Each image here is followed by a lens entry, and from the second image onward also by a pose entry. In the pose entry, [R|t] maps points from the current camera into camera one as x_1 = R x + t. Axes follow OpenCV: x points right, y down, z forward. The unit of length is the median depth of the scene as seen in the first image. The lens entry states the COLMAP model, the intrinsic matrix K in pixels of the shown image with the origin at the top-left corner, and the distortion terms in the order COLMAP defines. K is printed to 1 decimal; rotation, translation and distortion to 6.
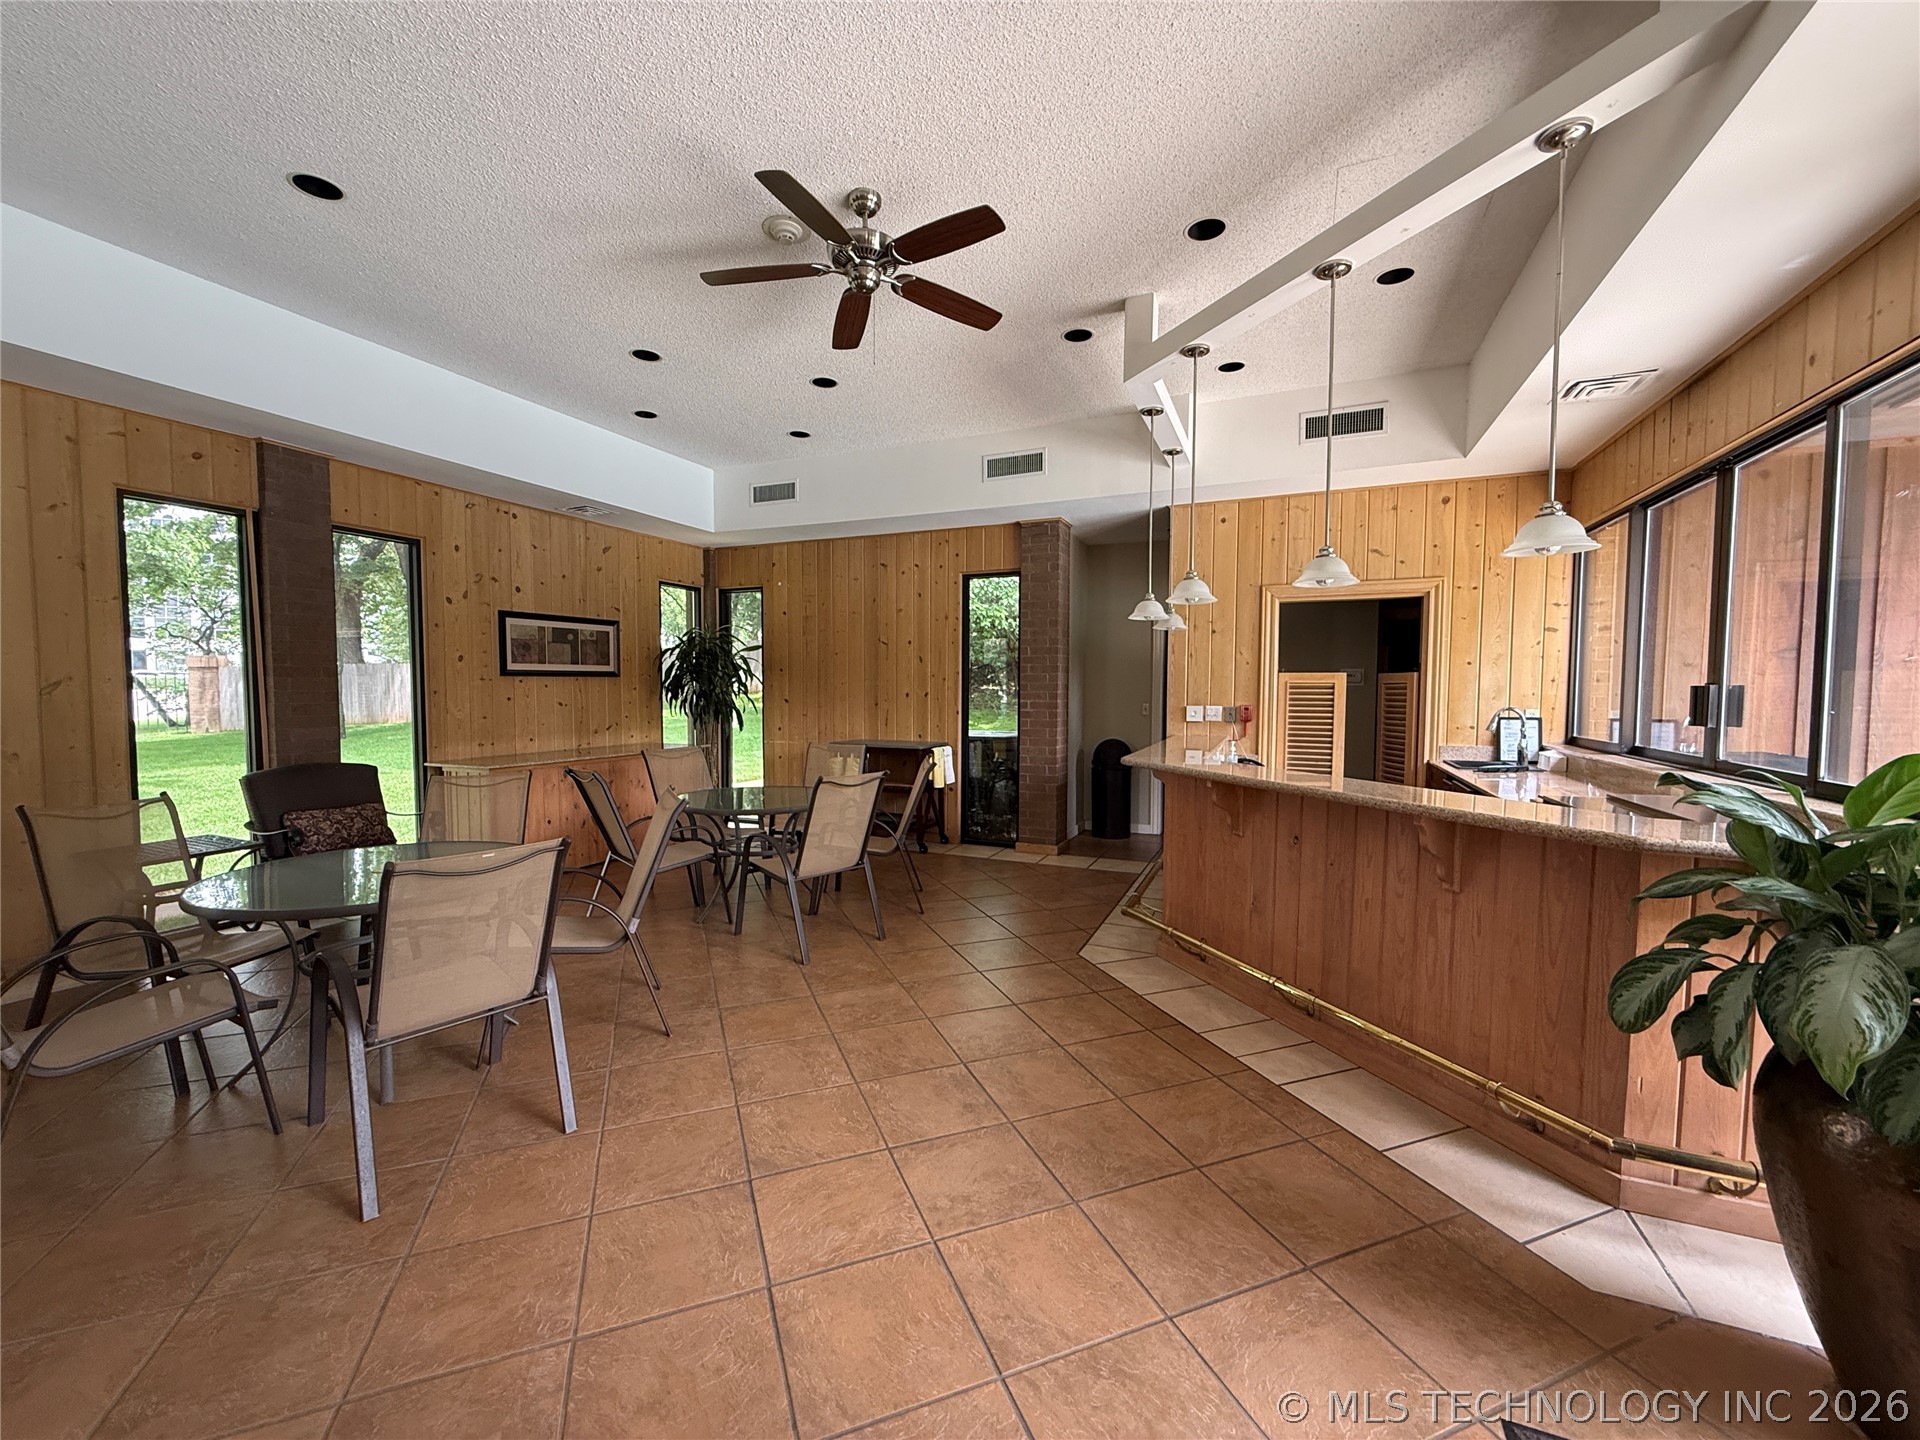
lens RADIAL K [[767.4, 0, 960.6], [0, 767.4, 723.4], [0, 0, 1]] dist [0.000369, 0.000036]
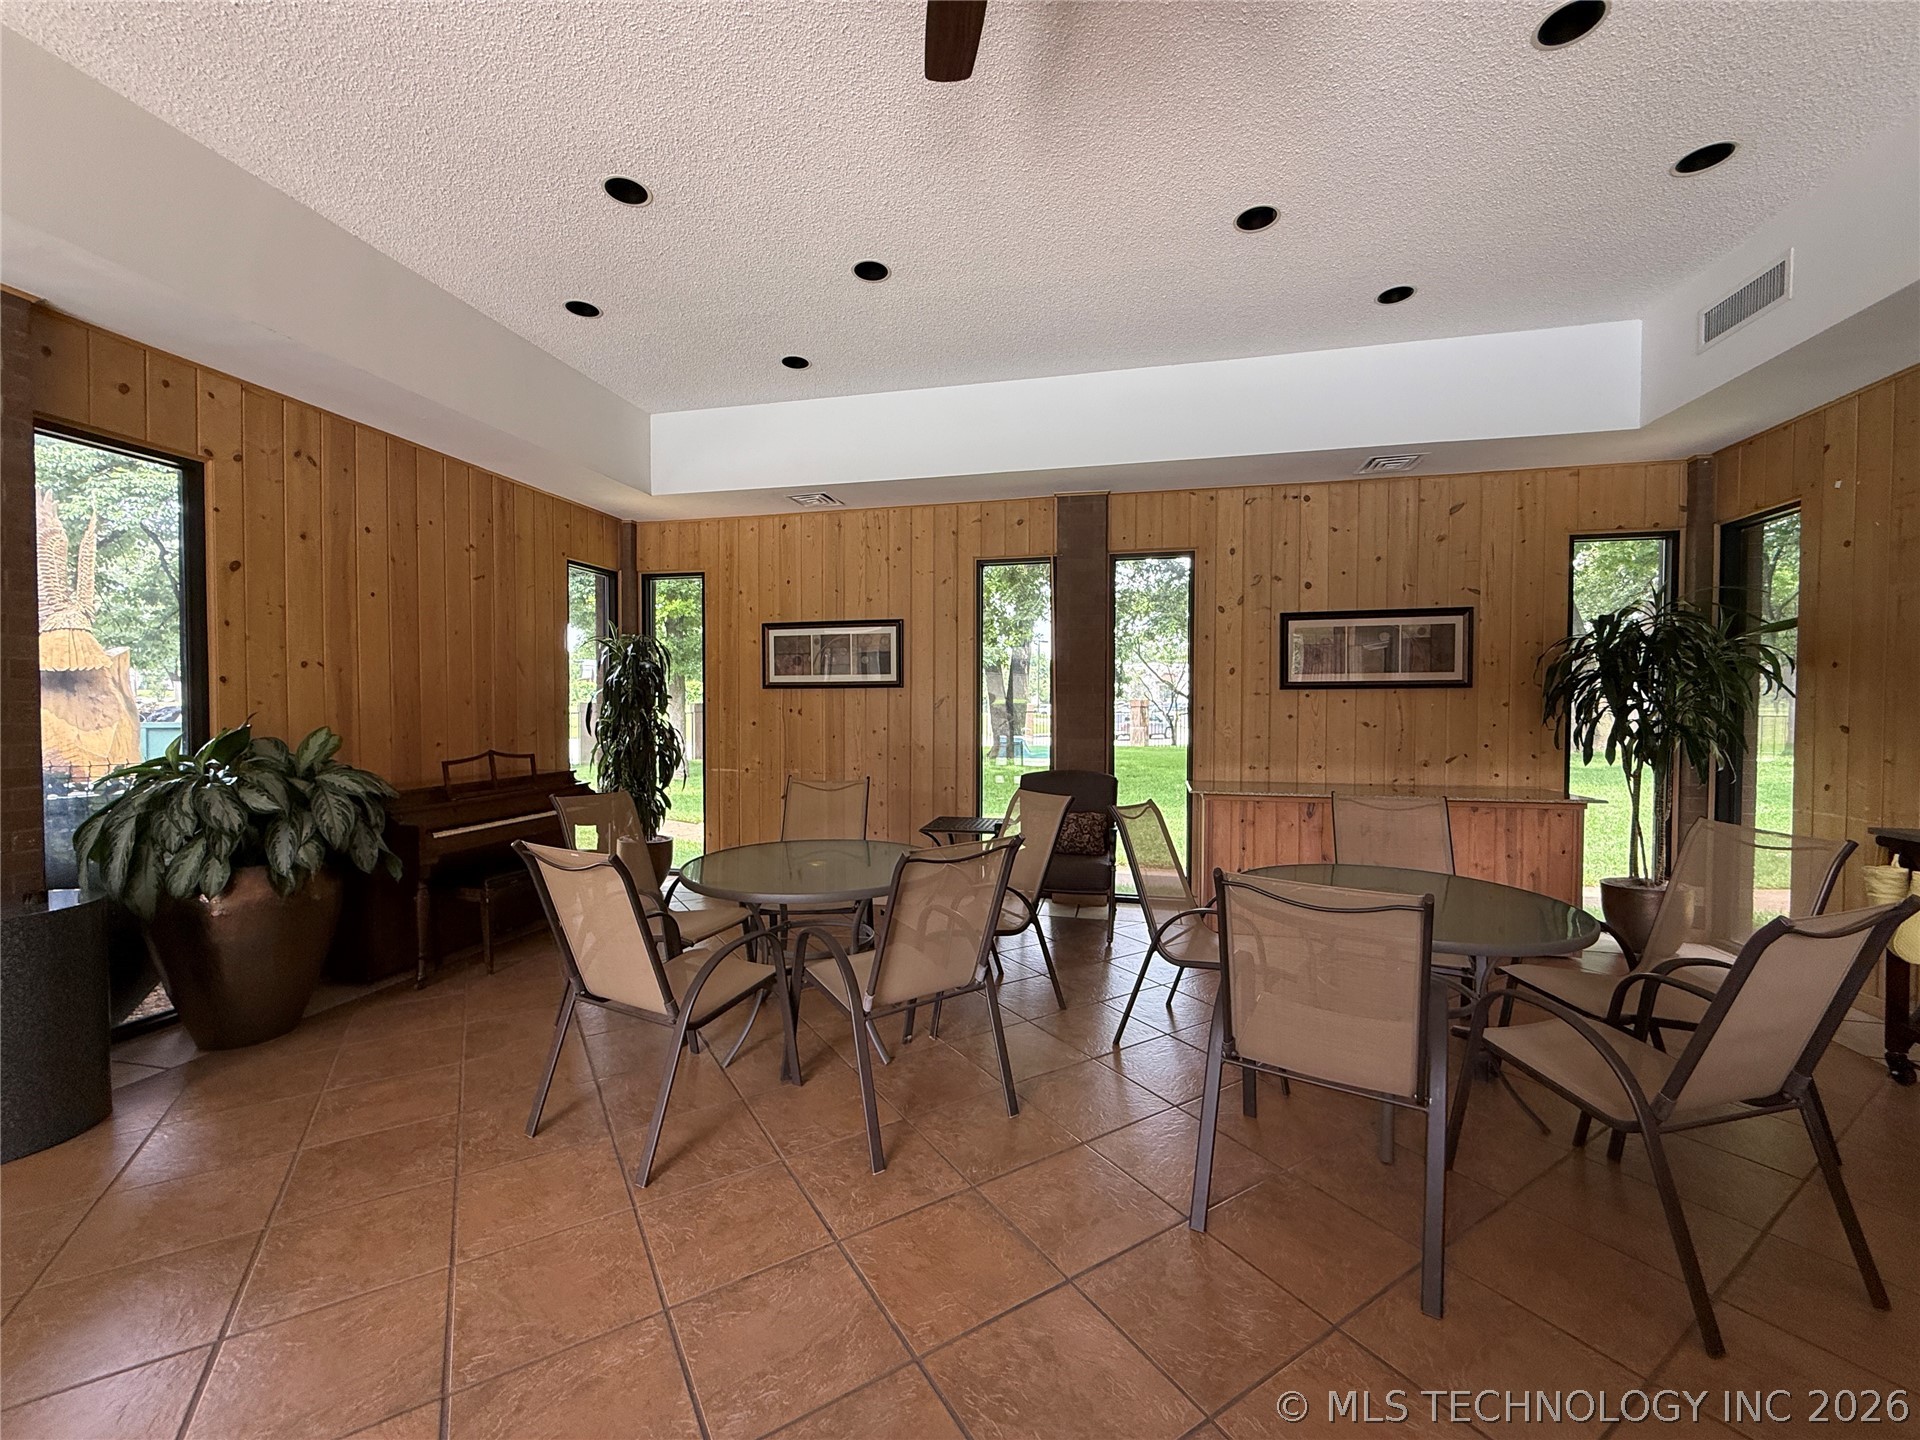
lens RADIAL K [[767.4, 0, 957.0], [0, 767.4, 720.8], [0, 0, 1]] dist [0.000369, 0.000036]
pose [[0.176863, 0.011306, -0.984171, 0.177980], [-0.048674, 0.998811, 0.002727, -0.011831], [0.983031, 0.047422, 0.177203, 0.490418]]
